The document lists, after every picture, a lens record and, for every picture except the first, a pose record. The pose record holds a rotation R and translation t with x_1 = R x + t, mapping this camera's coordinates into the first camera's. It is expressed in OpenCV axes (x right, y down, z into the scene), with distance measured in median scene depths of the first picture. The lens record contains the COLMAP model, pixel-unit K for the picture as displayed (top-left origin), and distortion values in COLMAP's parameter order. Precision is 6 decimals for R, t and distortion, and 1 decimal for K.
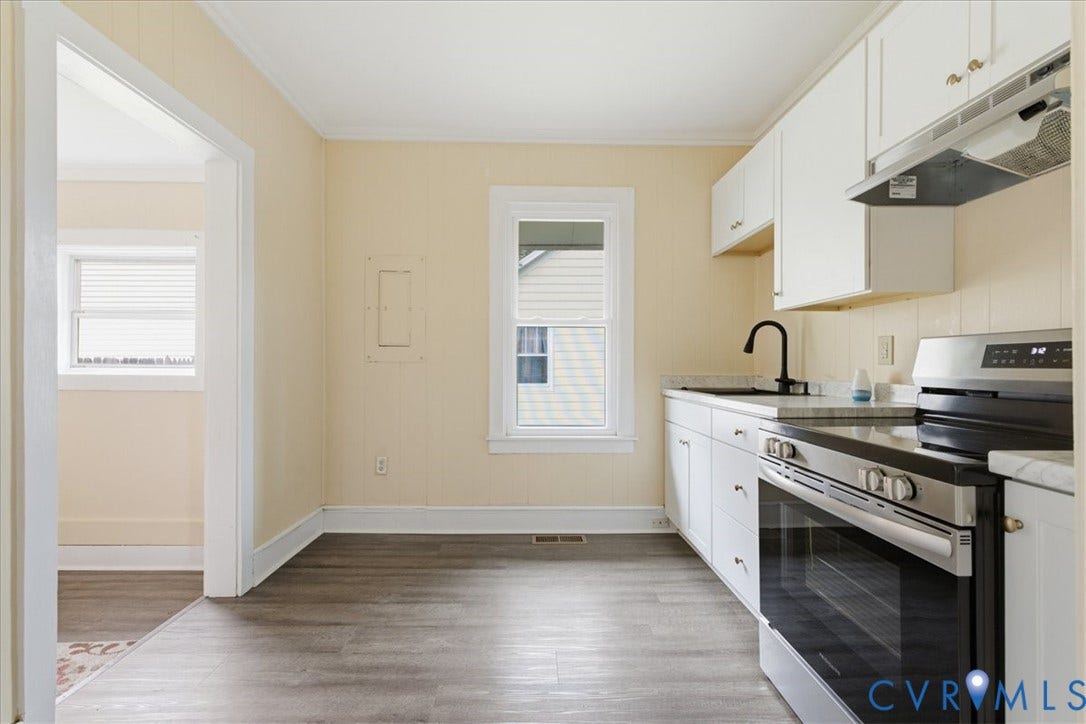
lens RADIAL K [[460.5, 0, 541.7], [0, 460.5, 364.5], [0, 0, 1]] dist [0.013295, -0.000214]
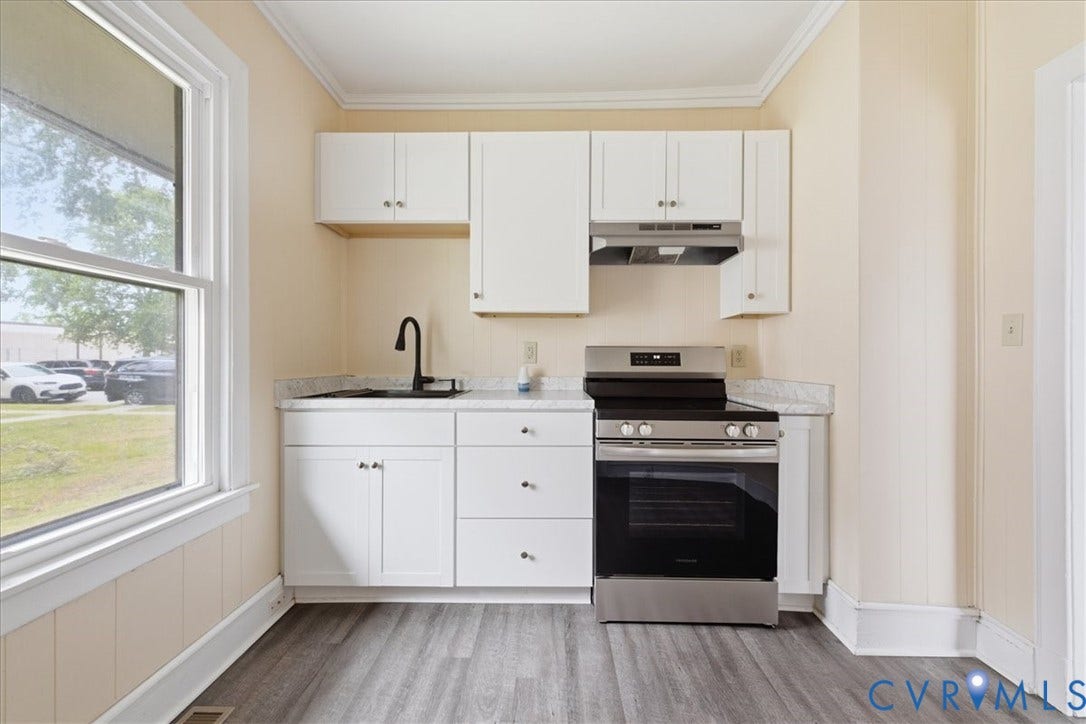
lens RADIAL K [[460.5, 0, 541.8], [0, 460.5, 360.7], [0, 0, 1]] dist [0.013295, -0.000214]
pose [[0.042279, -0.002411, 0.999103, -0.528542], [-0.005021, 0.999984, 0.002625, -0.009368], [-0.999093, -0.005128, 0.042266, 0.814440]]
